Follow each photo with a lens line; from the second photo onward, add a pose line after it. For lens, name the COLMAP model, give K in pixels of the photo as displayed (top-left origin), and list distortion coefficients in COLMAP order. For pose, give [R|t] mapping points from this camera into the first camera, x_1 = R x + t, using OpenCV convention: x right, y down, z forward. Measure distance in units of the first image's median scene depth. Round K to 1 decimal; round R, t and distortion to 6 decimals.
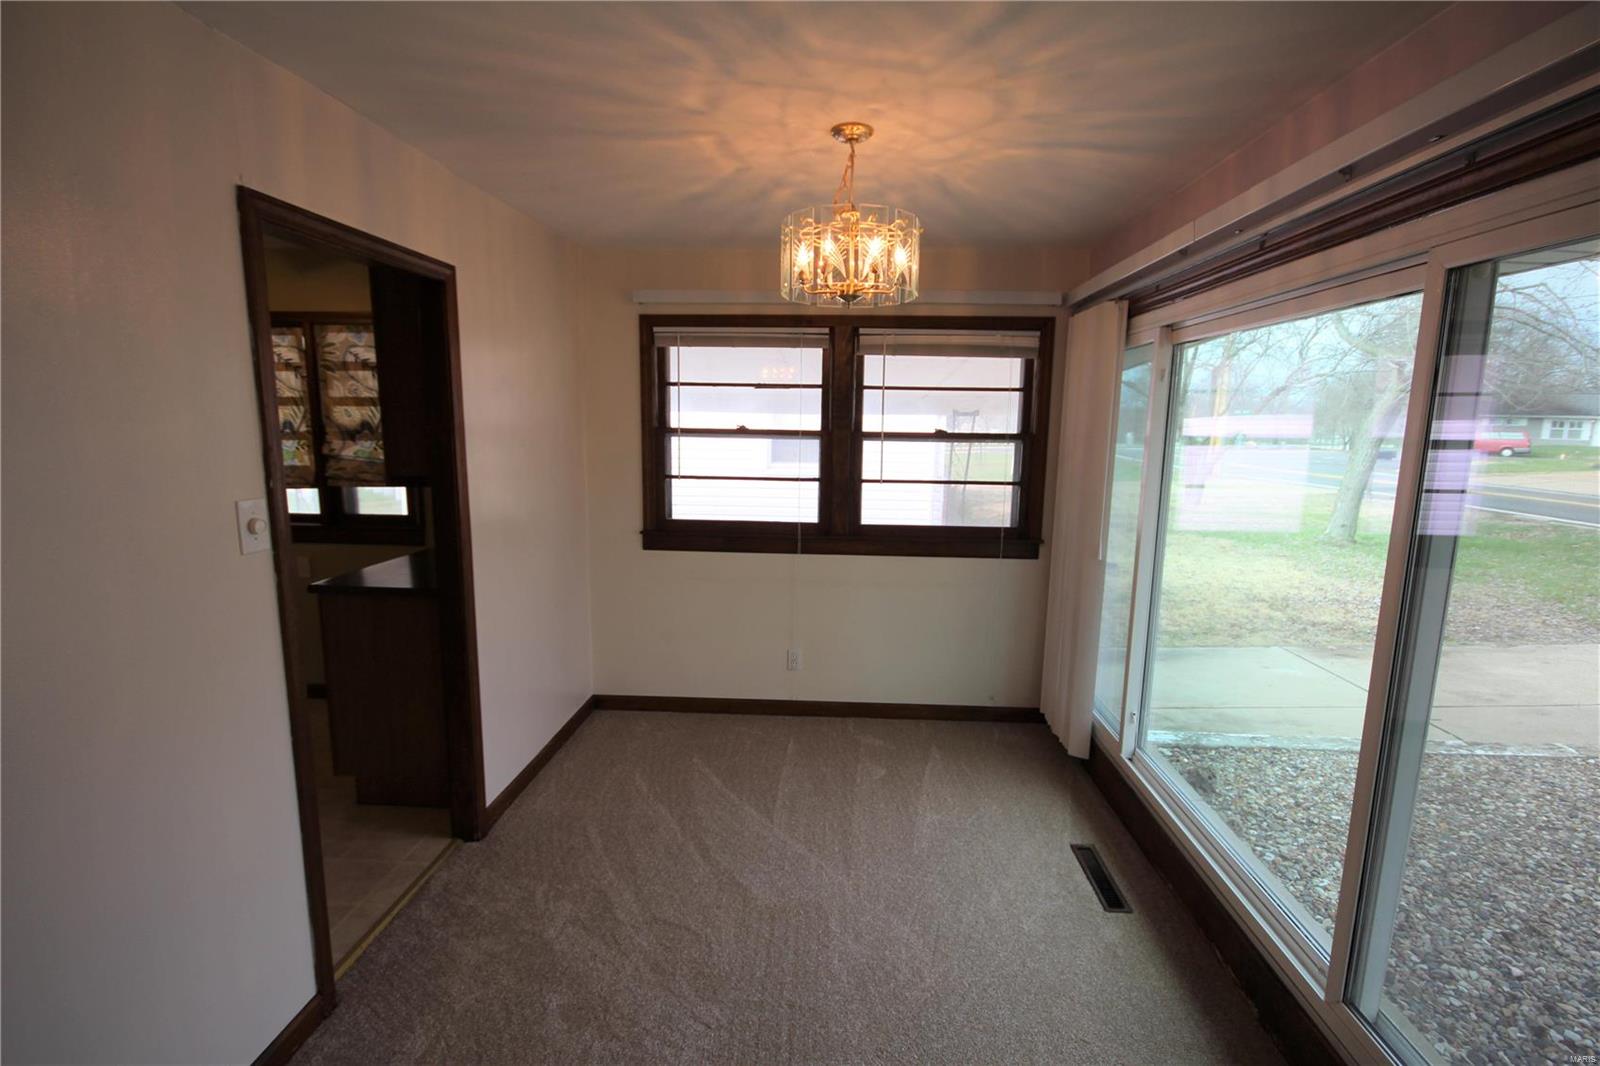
lens RADIAL K [[741.5, 0, 797.9], [0, 741.5, 536.0], [0, 0, 1]] dist [0.000619, -0.000221]
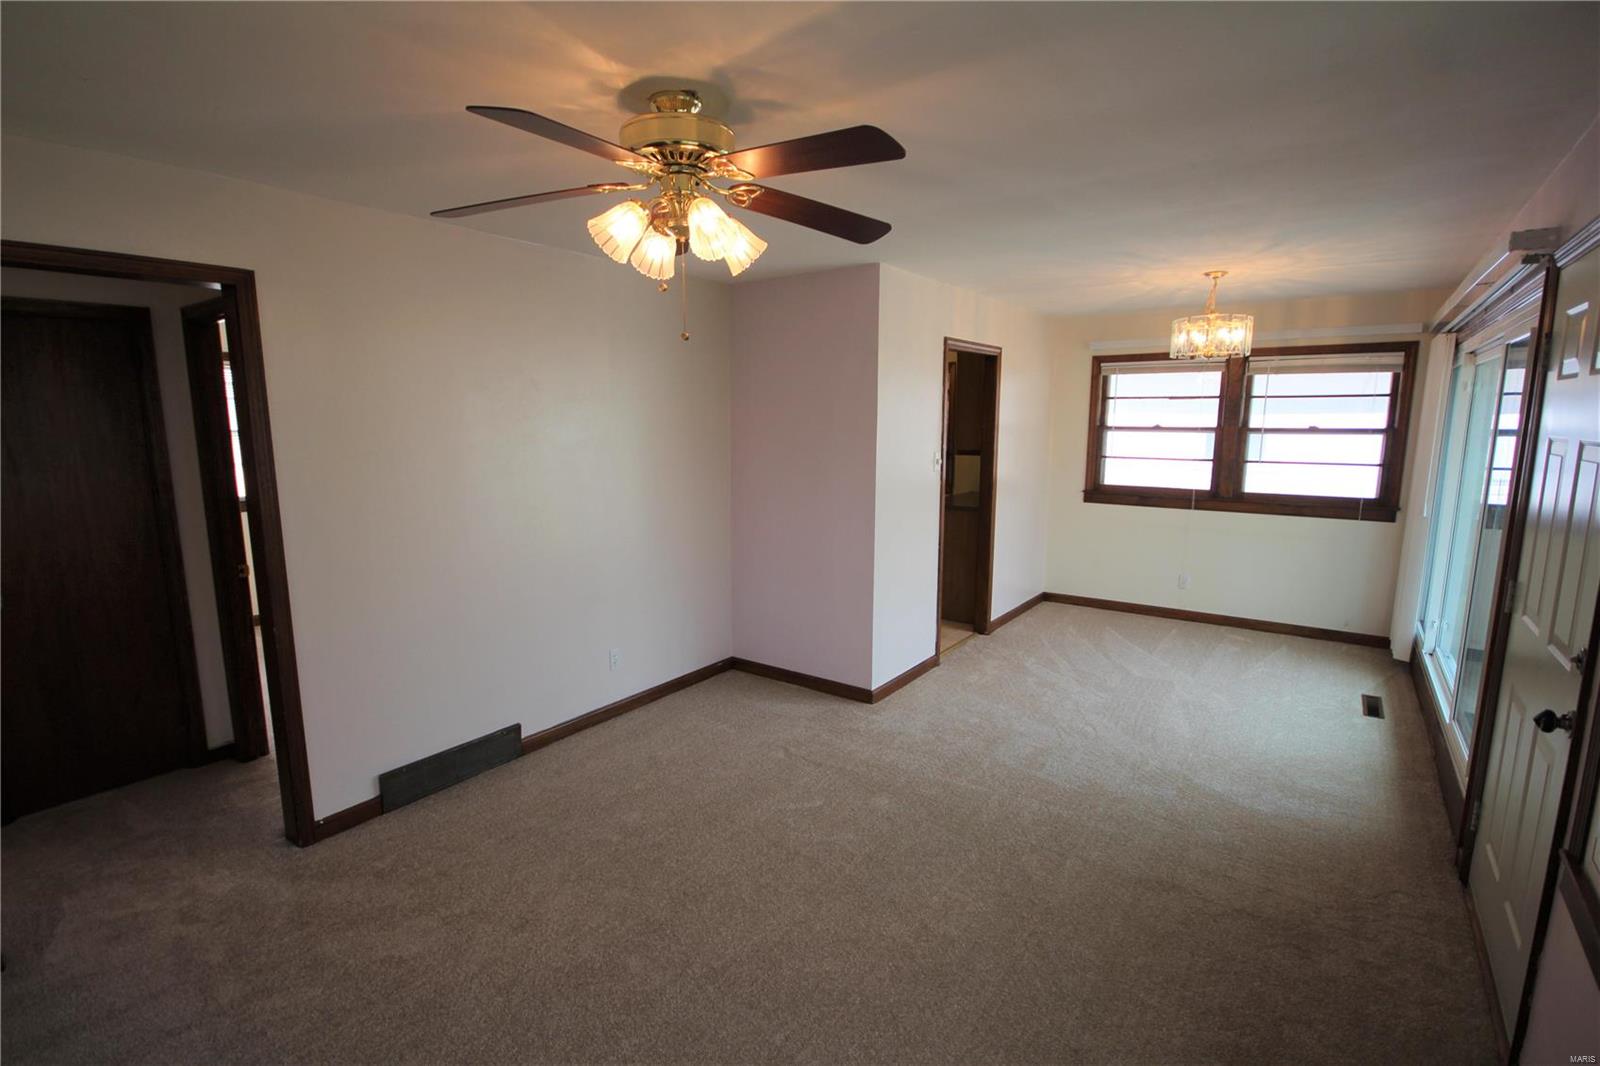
lens RADIAL K [[741.5, 0, 797.9], [0, 741.5, 536.0], [0, 0, 1]] dist [0.000619, -0.000221]
pose [[0.844127, 0.070674, -0.531465, 0.131219], [-0.073160, 0.997185, 0.016406, 0.113128], [0.531128, 0.025033, 0.846922, -0.701888]]
